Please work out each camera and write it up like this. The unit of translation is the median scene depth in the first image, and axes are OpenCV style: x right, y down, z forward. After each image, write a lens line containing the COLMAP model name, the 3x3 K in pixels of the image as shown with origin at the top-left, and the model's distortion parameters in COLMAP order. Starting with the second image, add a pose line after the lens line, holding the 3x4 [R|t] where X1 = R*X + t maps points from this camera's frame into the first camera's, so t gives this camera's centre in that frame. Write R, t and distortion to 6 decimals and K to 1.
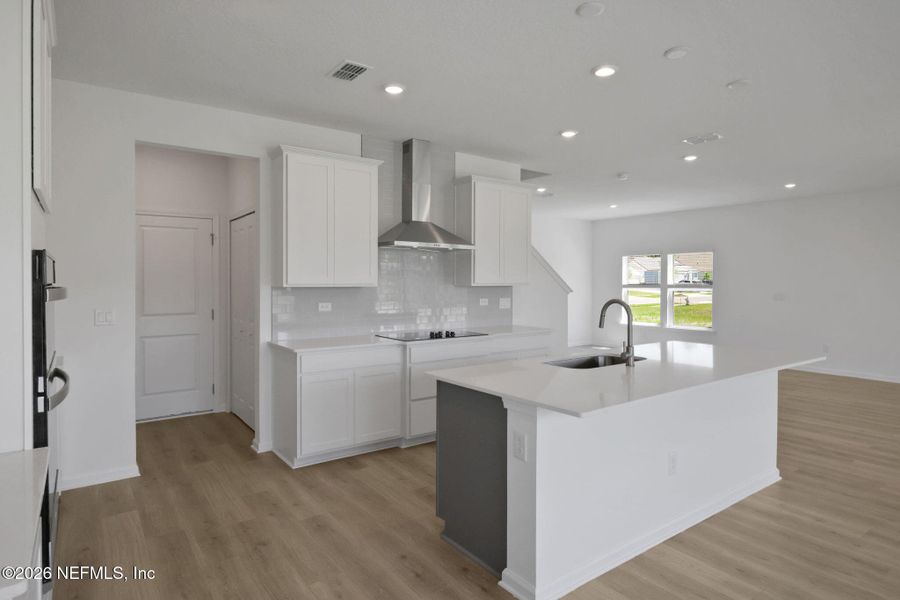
lens RADIAL K [[507.1, 0, 468.1], [0, 507.1, 288.3], [0, 0, 1]] dist [0.001877, 0.002843]
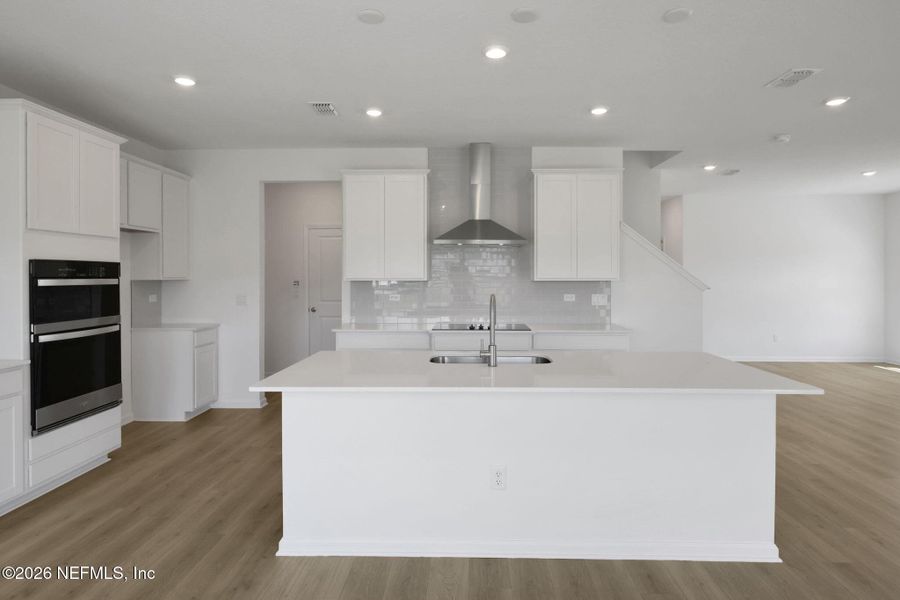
lens RADIAL K [[507.1, 0, 481.7], [0, 507.1, 280.0], [0, 0, 1]] dist [0.001877, 0.002843]
pose [[0.798078, 0.006202, -0.602523, 0.580620], [-0.009509, 0.999952, -0.002303, -0.003079], [0.602480, 0.007567, 0.798098, 0.162475]]
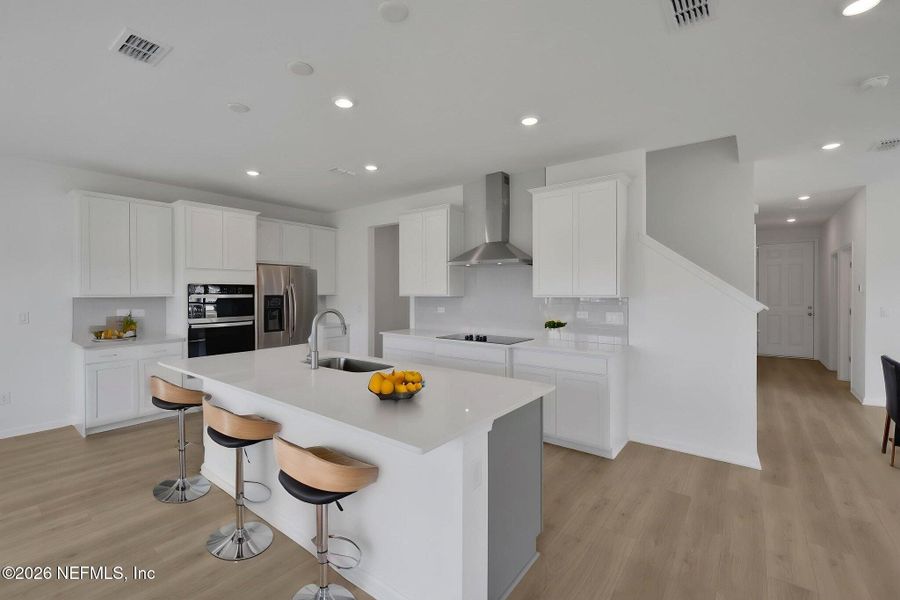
lens RADIAL K [[401.2, 0, 448.3], [0, 401.2, 293.0], [0, 0, 1]] dist [0.002228, -0.000155]
pose [[0.257554, -0.000486, -0.966264, 0.829081], [-0.013910, 0.999894, -0.004211, -0.007903], [0.966164, 0.014525, 0.257520, 0.696889]]
